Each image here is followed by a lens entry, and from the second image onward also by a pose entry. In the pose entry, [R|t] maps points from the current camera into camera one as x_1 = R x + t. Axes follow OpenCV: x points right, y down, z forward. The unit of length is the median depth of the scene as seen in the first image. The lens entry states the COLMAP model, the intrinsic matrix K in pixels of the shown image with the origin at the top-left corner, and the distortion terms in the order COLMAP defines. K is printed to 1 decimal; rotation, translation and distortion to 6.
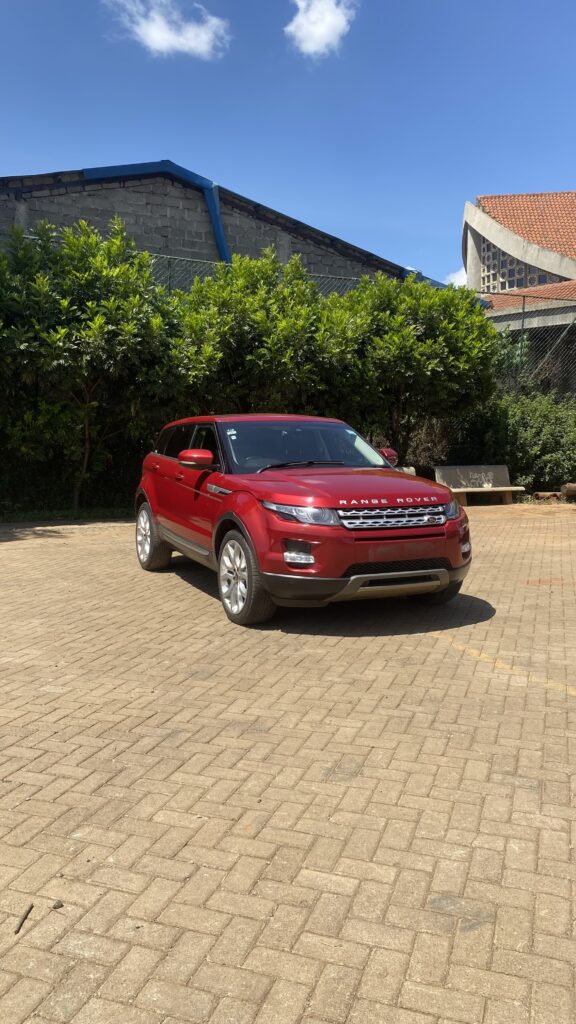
lens RADIAL K [[773.4, 0, 288.0], [0, 773.4, 512.0], [0, 0, 1]] dist [0.024813, -0.033183]
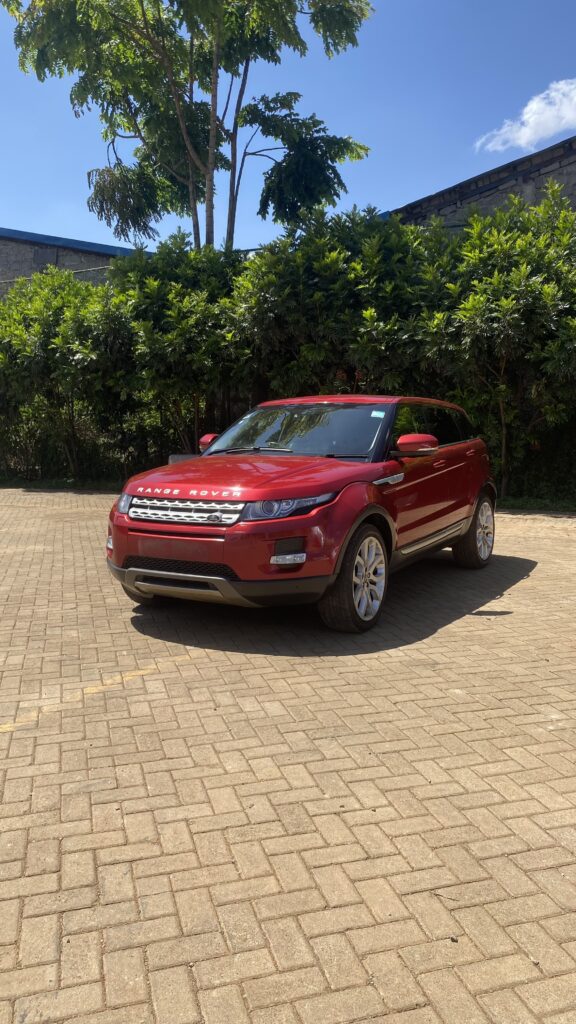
lens RADIAL K [[773.4, 0, 288.0], [0, 773.4, 512.0], [0, 0, 1]] dist [0.024813, -0.033183]
pose [[0.586019, 0.081328, -0.806206, 0.378296], [-0.068533, 0.996360, 0.050695, -0.018423], [0.807394, 0.025544, 0.589459, 0.236629]]
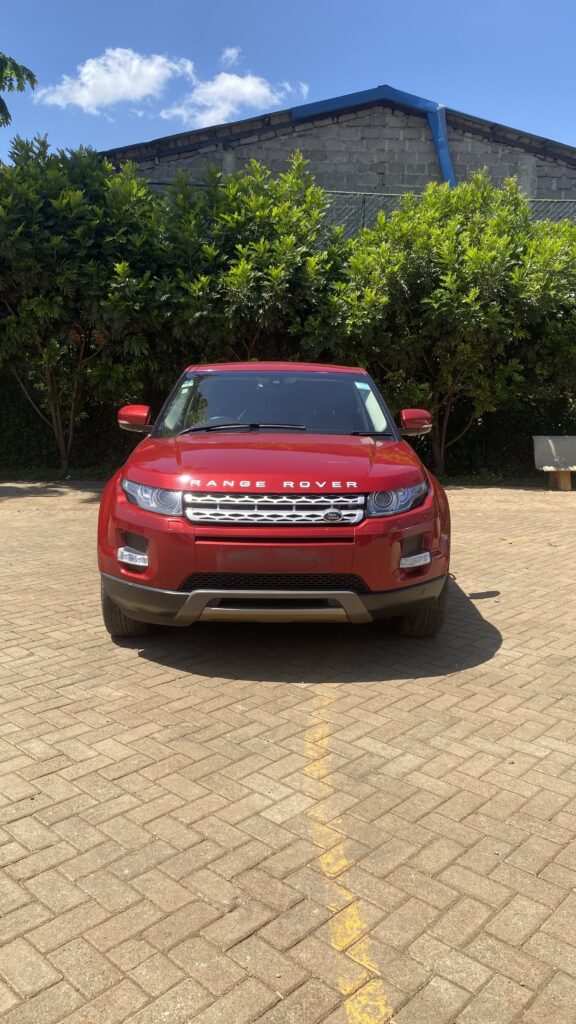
lens RADIAL K [[788.0, 0, 292.3], [0, 788.0, 489.6], [0, 0, 1]] dist [0.014436, 0.013238]
pose [[0.918626, 0.055742, -0.391177, 0.172753], [-0.048362, 0.998417, 0.028702, -0.012510], [0.392158, -0.007448, 0.919868, 0.152606]]
